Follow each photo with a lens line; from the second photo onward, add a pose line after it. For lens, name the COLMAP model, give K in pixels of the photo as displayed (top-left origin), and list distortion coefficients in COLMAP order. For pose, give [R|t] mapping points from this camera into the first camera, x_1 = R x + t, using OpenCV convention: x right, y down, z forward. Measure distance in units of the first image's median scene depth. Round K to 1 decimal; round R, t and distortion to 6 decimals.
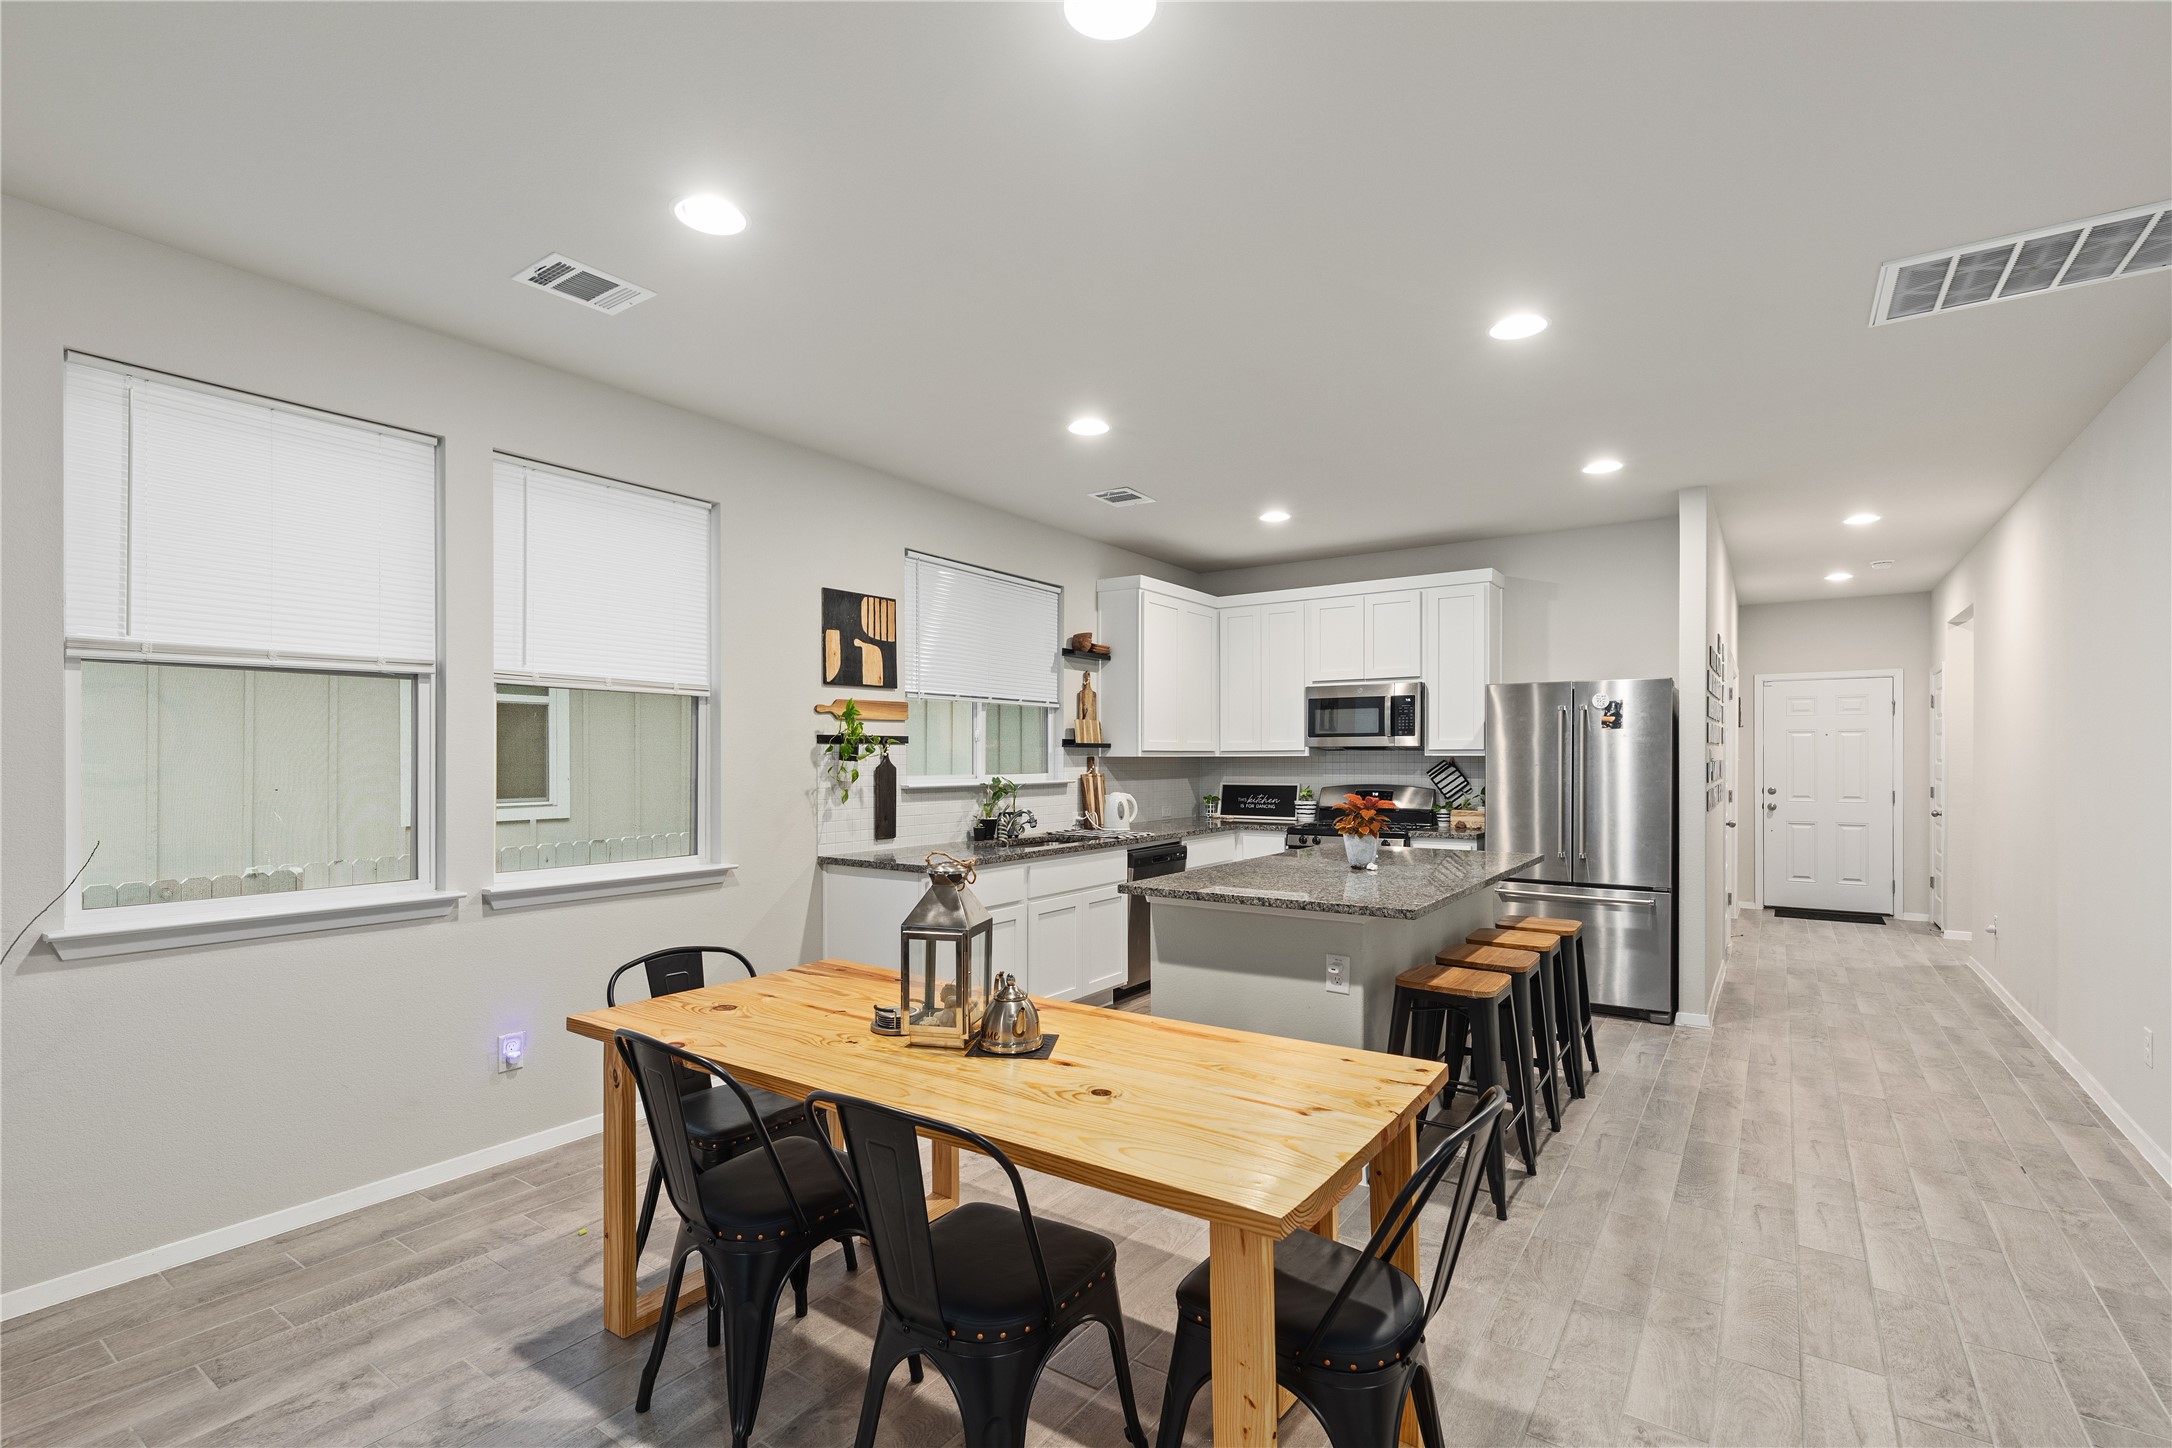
lens RADIAL K [[998.8, 0, 1085.3], [0, 998.8, 762.9], [0, 0, 1]] dist [-0.000492, -0.000072]
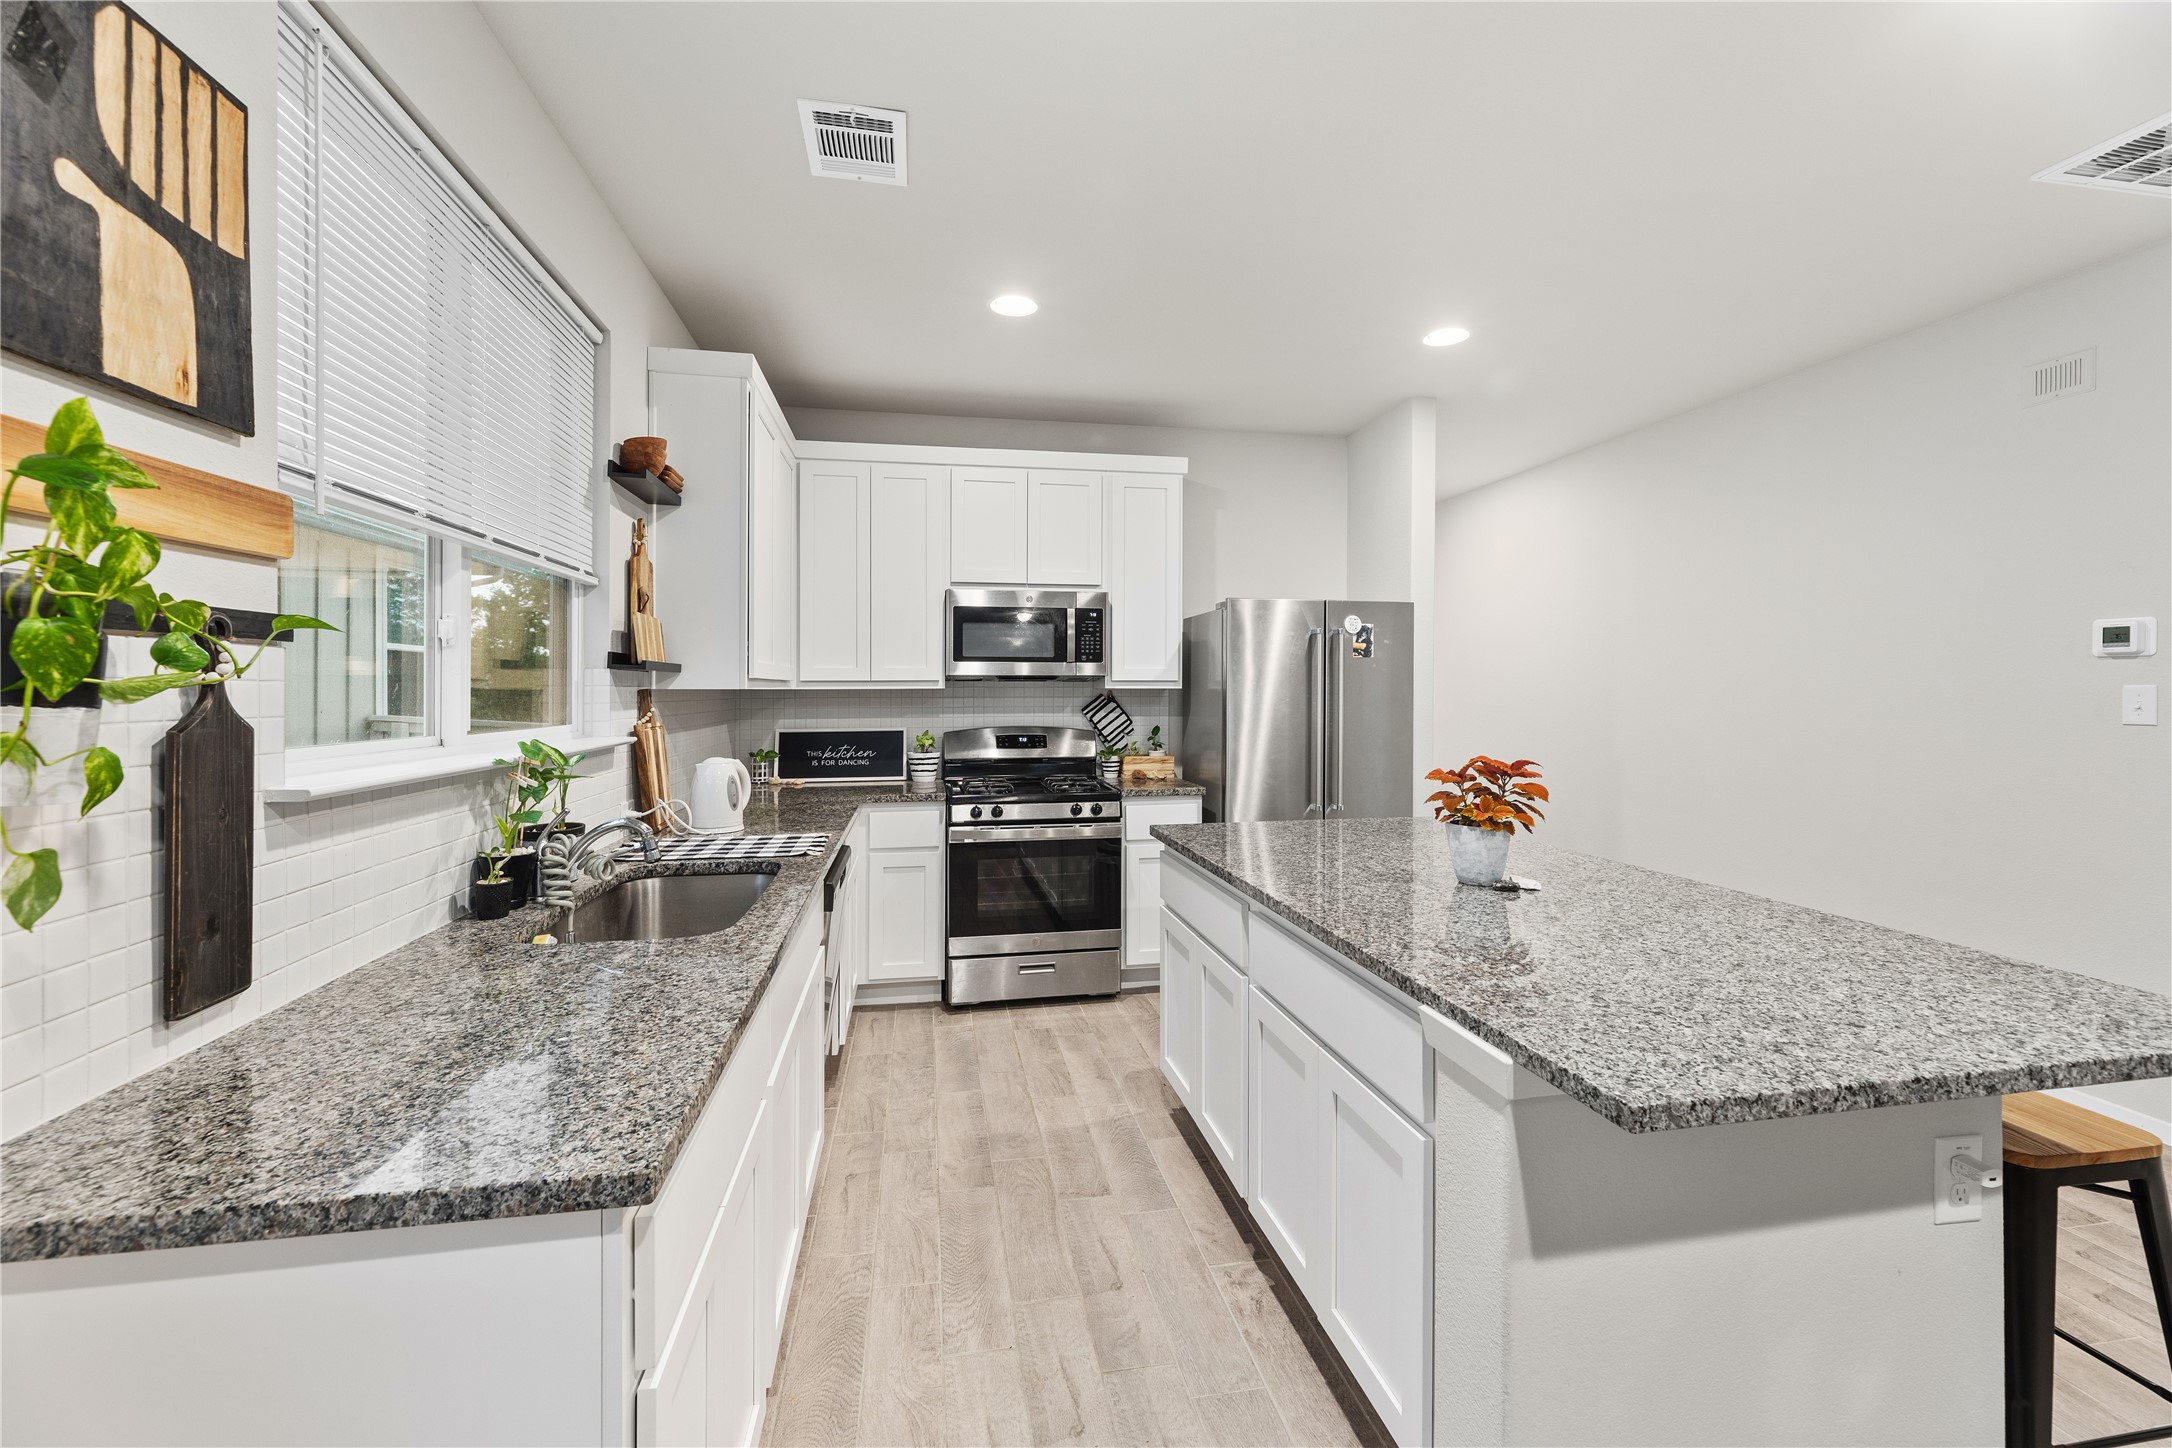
lens RADIAL K [[883.4, 0, 1085.4], [0, 883.4, 690.7], [0, 0, 1]] dist [-0.000248, -0.000183]
pose [[0.703959, 0.000311, 0.710241, -0.194564], [0.004037, 0.999982, -0.004439, -0.003138], [-0.710229, 0.005991, 0.703945, 0.651680]]
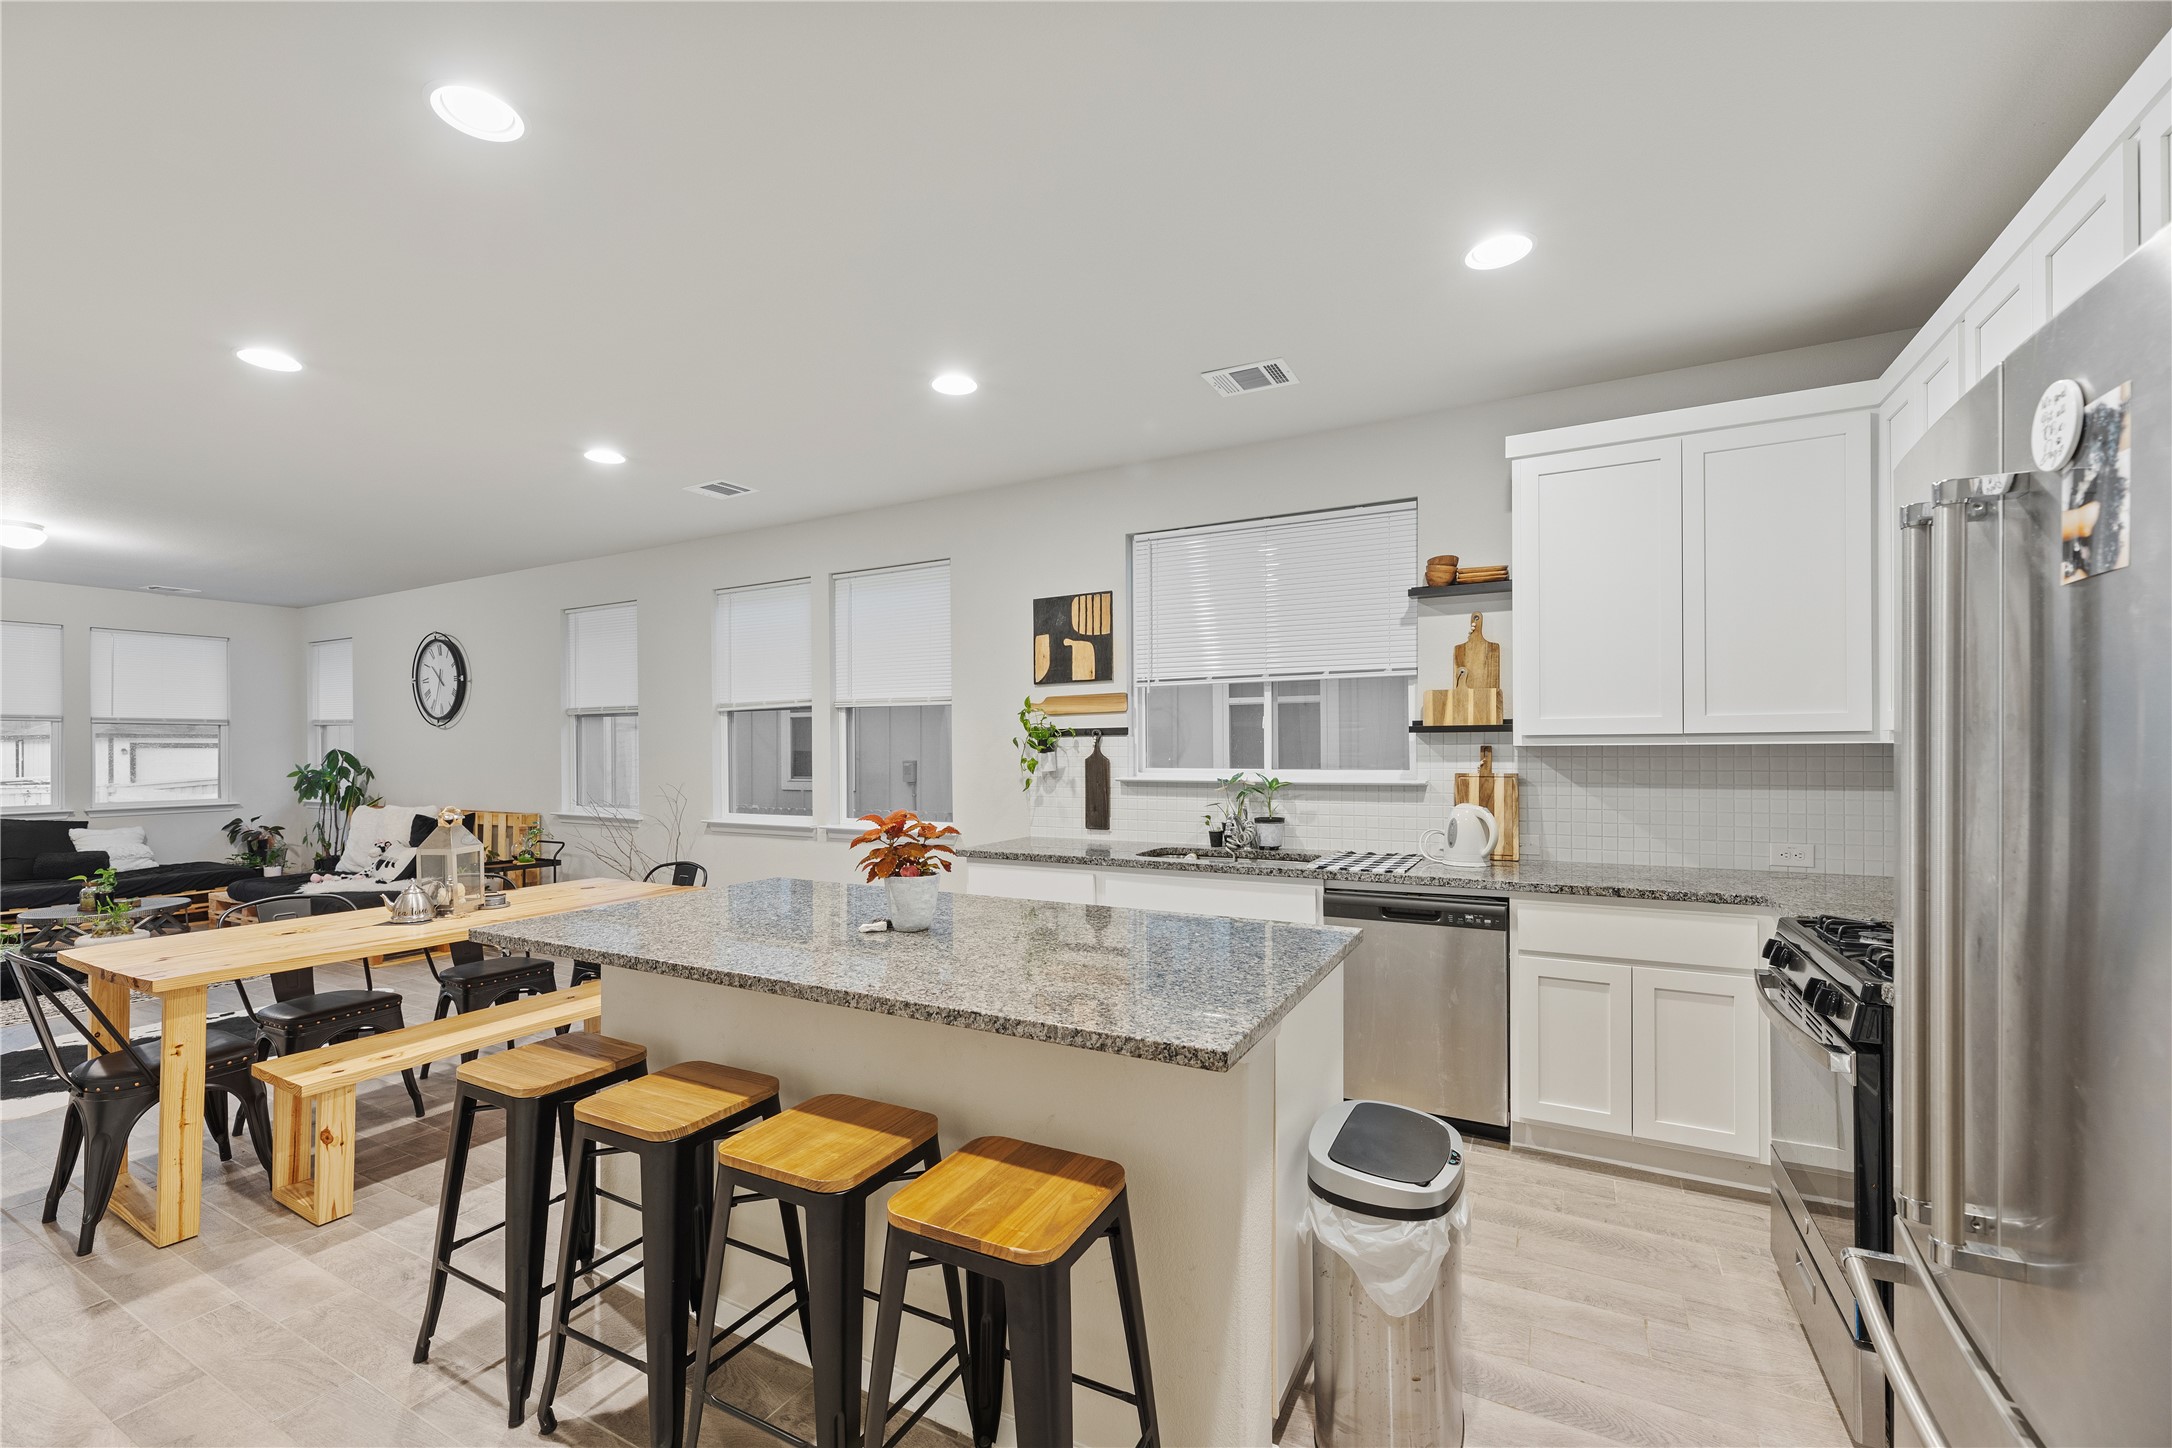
lens RADIAL K [[897.6, 0, 1079.0], [0, 897.6, 747.7], [0, 0, 1]] dist [0.013290, -0.000091]
pose [[0.113584, -0.000175, -0.993528, 0.680244], [0.000980, 1.000000, -0.000064, -0.006739], [0.993528, -0.000967, 0.113584, 0.842869]]
